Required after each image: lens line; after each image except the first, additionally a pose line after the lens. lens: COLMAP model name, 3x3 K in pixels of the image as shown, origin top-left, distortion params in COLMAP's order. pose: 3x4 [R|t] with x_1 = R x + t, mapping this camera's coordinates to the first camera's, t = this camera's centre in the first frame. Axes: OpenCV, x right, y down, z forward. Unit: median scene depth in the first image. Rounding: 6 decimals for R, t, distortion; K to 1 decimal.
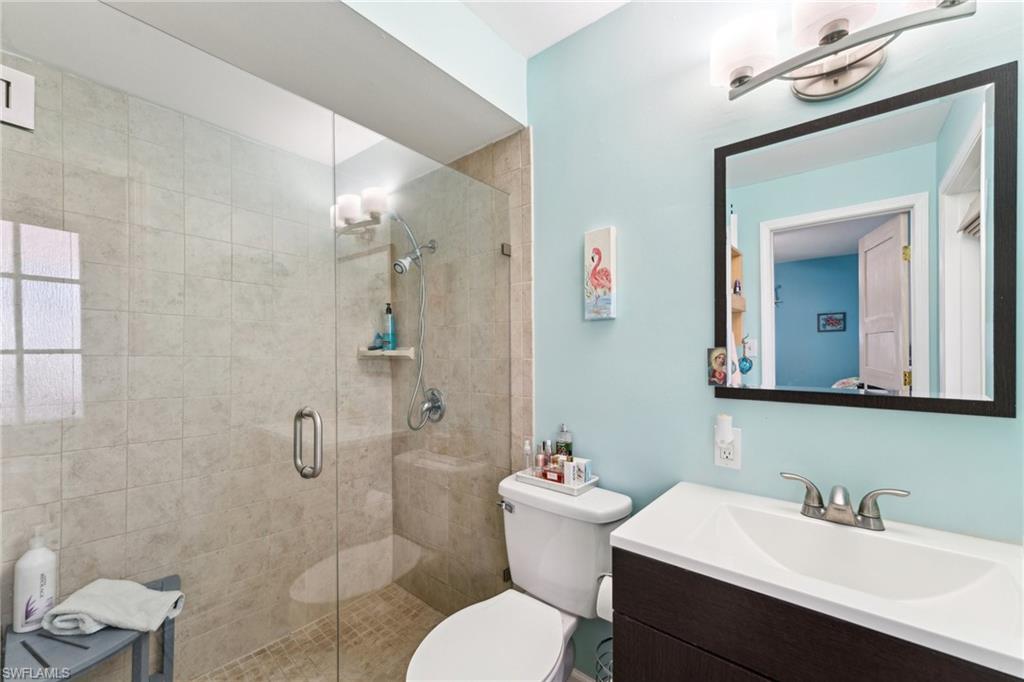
lens RADIAL K [[412.1, 0, 515.3], [0, 412.1, 348.8], [0, 0, 1]] dist [0.000231, -0.000205]
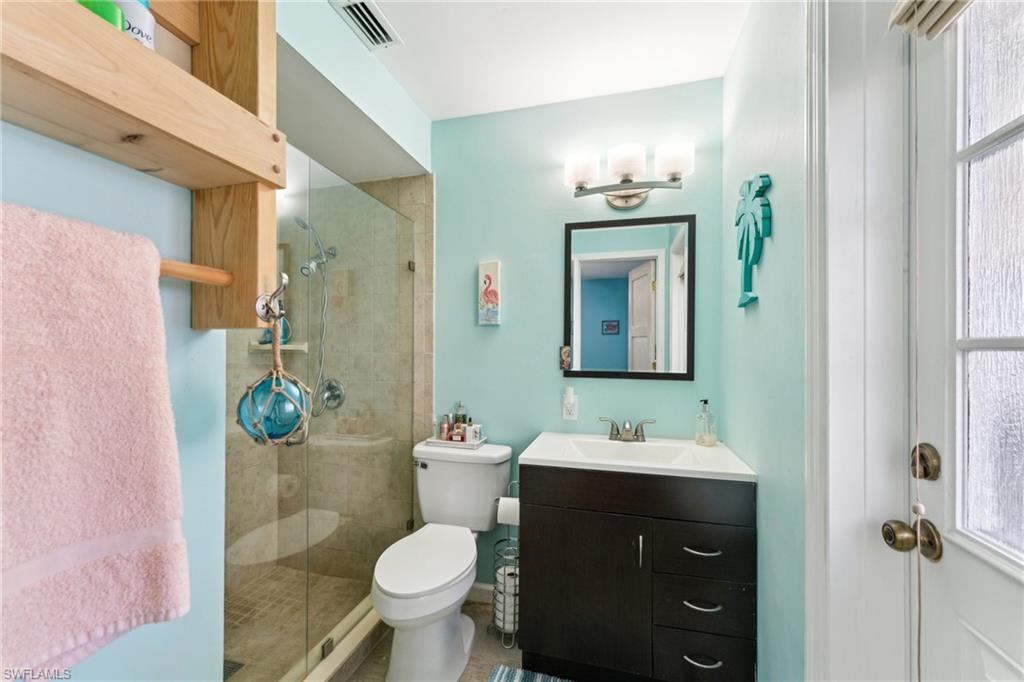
lens RADIAL K [[415.5, 0, 512.0], [0, 415.5, 341.0], [0, 0, 1]] dist [-0.000185, -0.000039]
pose [[0.907730, 0.016392, 0.419234, -0.277210], [-0.012368, 0.999848, -0.012315, -0.000269], [-0.419372, 0.005994, 0.907795, -0.284150]]
